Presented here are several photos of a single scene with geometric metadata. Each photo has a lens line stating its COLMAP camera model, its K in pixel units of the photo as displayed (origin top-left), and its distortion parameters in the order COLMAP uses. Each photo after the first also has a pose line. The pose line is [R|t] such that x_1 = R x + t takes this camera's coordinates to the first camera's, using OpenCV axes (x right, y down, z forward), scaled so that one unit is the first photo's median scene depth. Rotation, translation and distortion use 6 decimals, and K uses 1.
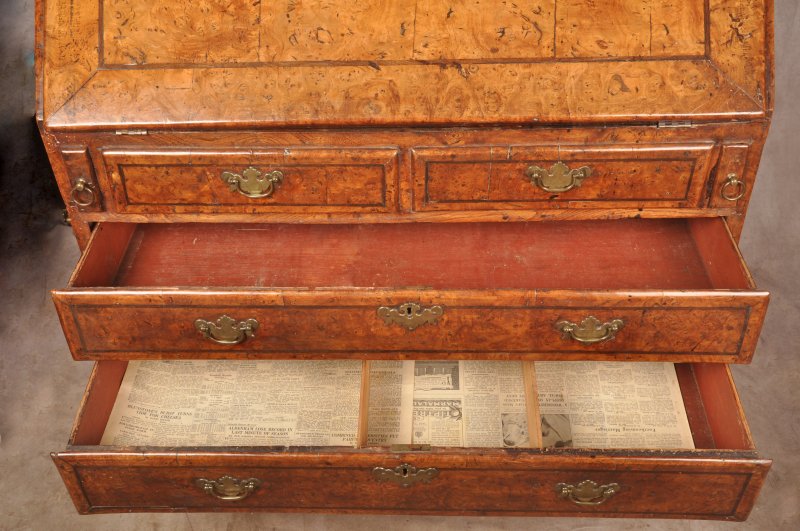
lens RADIAL K [[915.1, 0, 397.8], [0, 915.1, 263.5], [0, 0, 1]] dist [-0.003181, 0.161391]
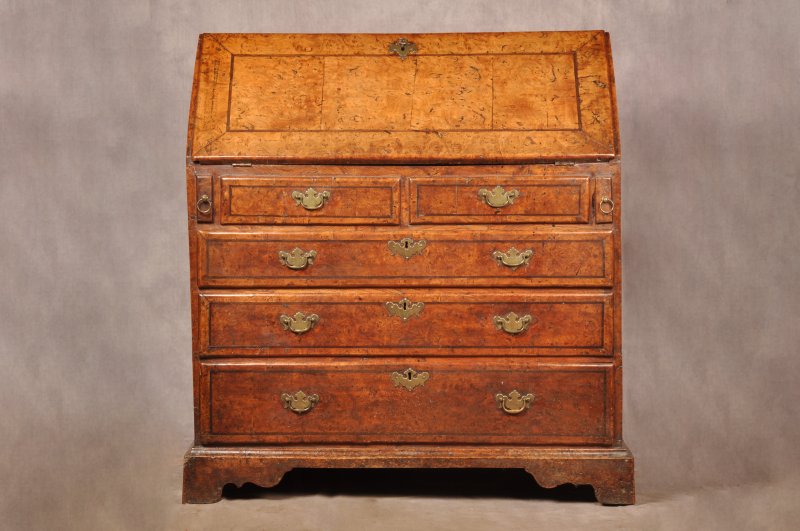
lens RADIAL K [[1588.5, 0, 402.3], [0, 1588.5, 247.0], [0, 0, 1]] dist [0.313616, 0.405408]
pose [[0.999854, 0.016852, 0.002899, -0.003034], [-0.012161, 0.819985, -0.572256, 1.628541], [-0.012020, 0.572137, 0.820070, -1.293958]]
